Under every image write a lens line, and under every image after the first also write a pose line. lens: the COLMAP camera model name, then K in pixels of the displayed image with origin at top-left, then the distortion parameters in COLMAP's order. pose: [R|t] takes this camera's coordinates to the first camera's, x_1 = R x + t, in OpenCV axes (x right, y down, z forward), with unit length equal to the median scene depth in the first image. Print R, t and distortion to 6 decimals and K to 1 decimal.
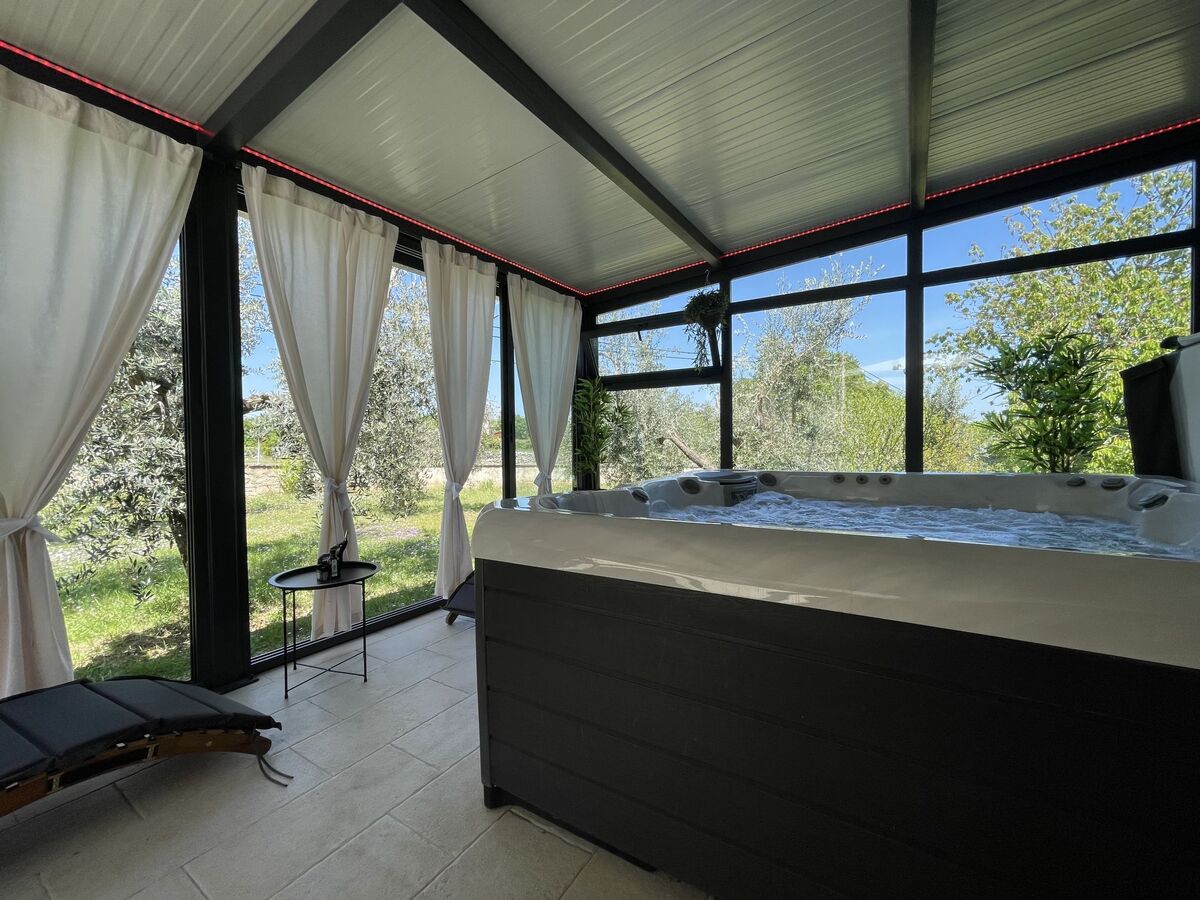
lens RADIAL K [[488.9, 0, 601.8], [0, 488.9, 447.7], [0, 0, 1]] dist [-0.003809, 0.000490]
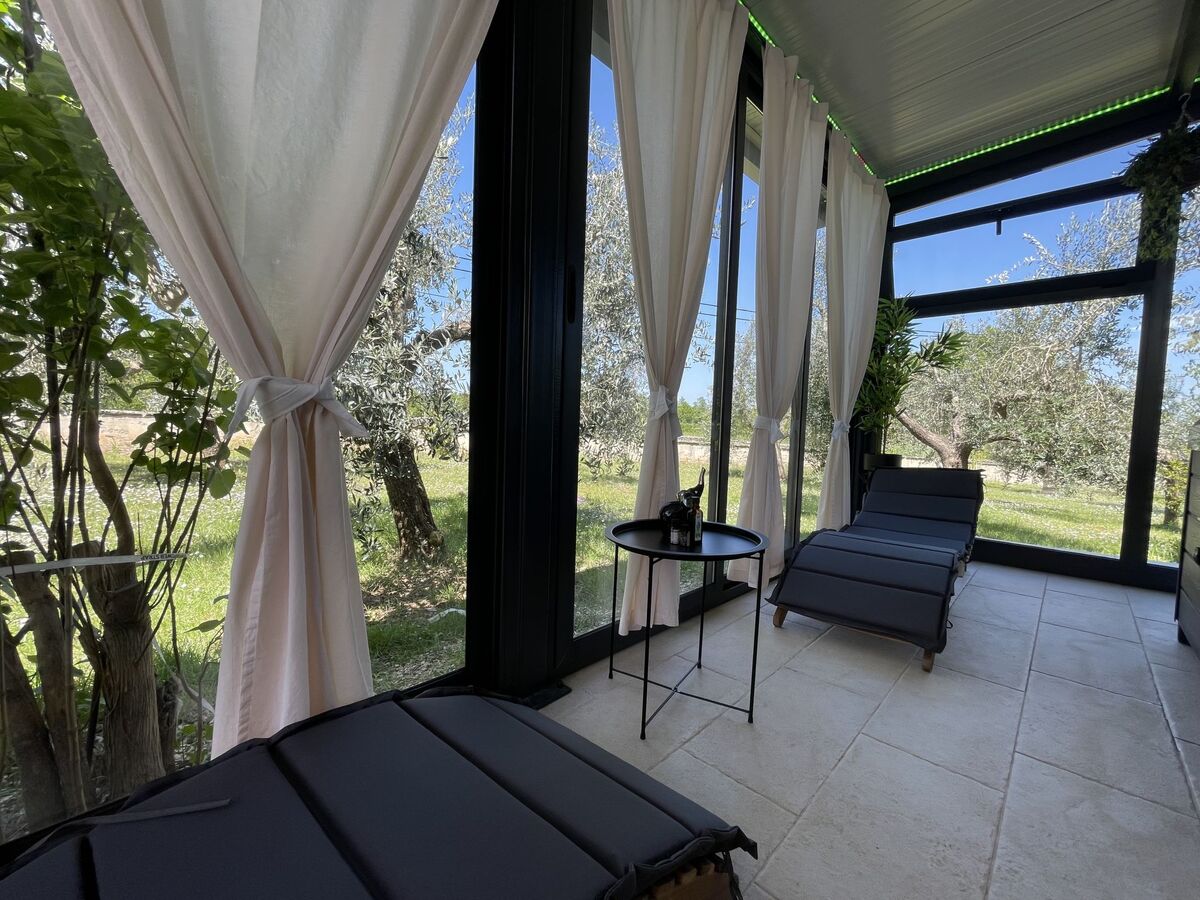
lens RADIAL K [[488.9, 0, 596.5], [0, 488.9, 450.4], [0, 0, 1]] dist [-0.003809, 0.000490]
pose [[0.977793, 0.050037, -0.203511, -0.312192], [-0.042092, 0.998180, 0.043184, 0.073547], [0.205302, -0.033659, 0.978120, 0.218729]]
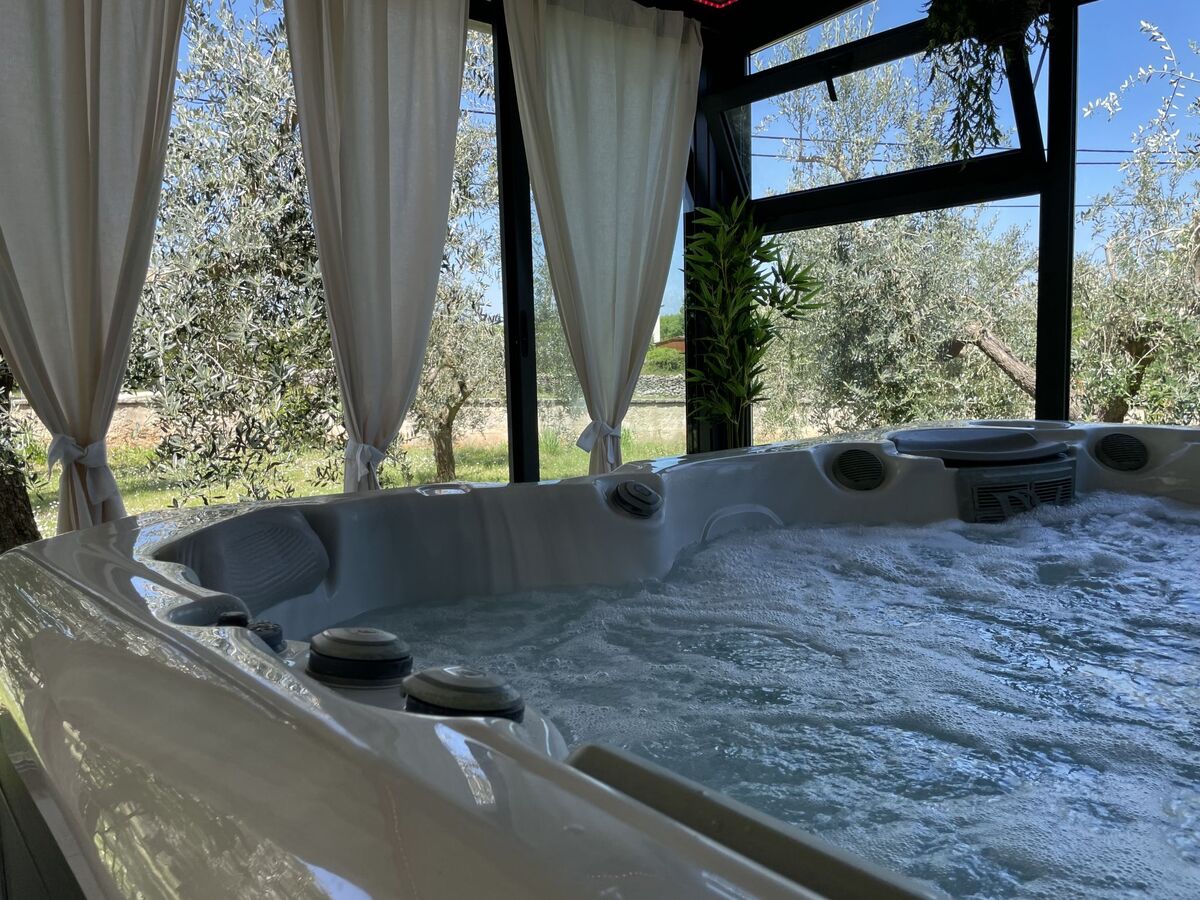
lens RADIAL K [[937.3, 0, 595.8], [0, 937.3, 451.7], [0, 0, 1]] dist [0.026330, -0.039080]
pose [[0.953004, 0.020501, -0.302264, 0.134013], [0.007044, 0.995939, 0.089758, 0.000394], [0.302876, -0.087669, 0.948989, 0.171433]]
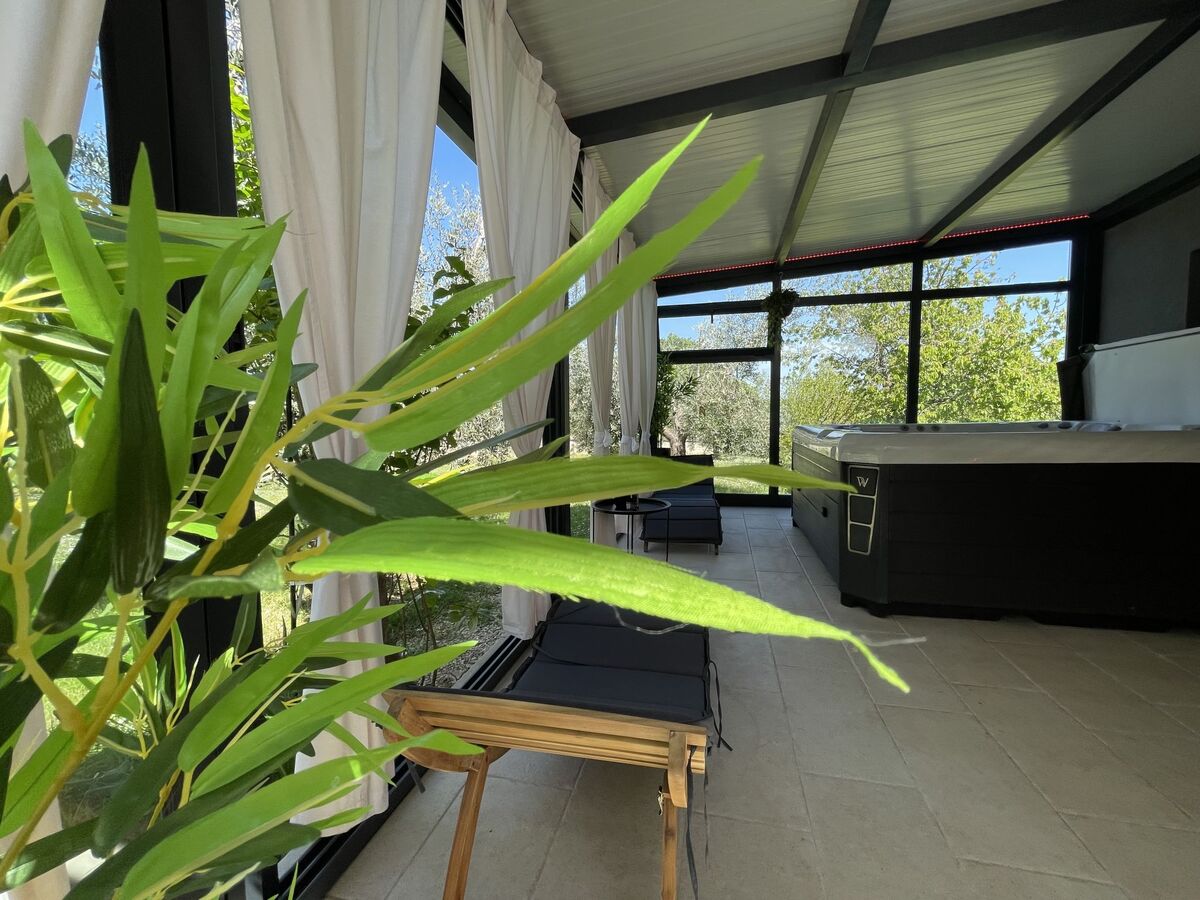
lens RADIAL K [[488.9, 0, 604.7], [0, 488.9, 453.7], [0, 0, 1]] dist [-0.003809, 0.000490]
pose [[0.944392, -0.023200, 0.328003, -0.581462], [0.003810, 0.998213, 0.059635, 0.031464], [-0.328801, -0.055069, 0.942792, -0.073500]]
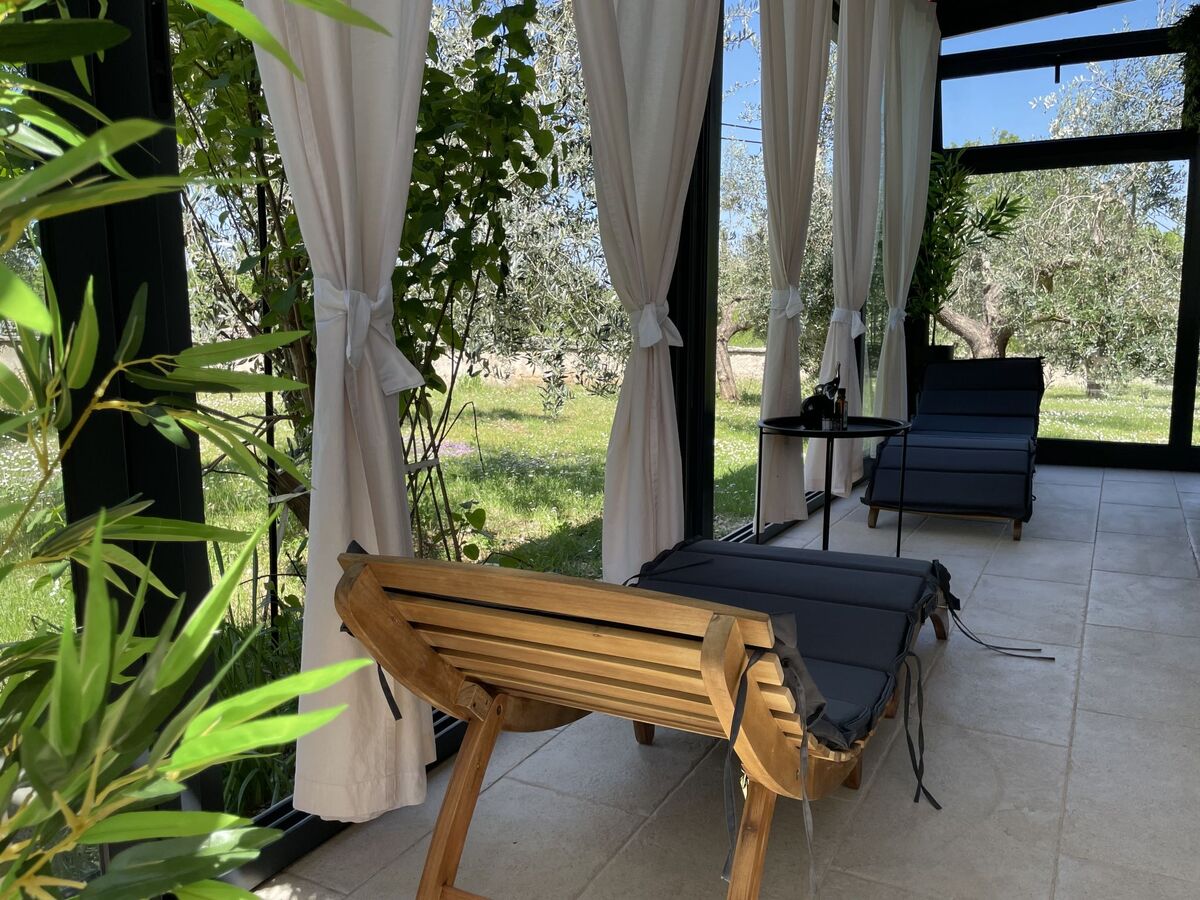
lens RADIAL K [[937.3, 0, 591.1], [0, 937.3, 455.8], [0, 0, 1]] dist [0.026330, -0.039080]
pose [[0.998339, -0.009737, 0.056787, -0.544854], [0.002245, 0.991443, 0.130522, 0.075468], [-0.057572, -0.130178, 0.989818, -0.136960]]
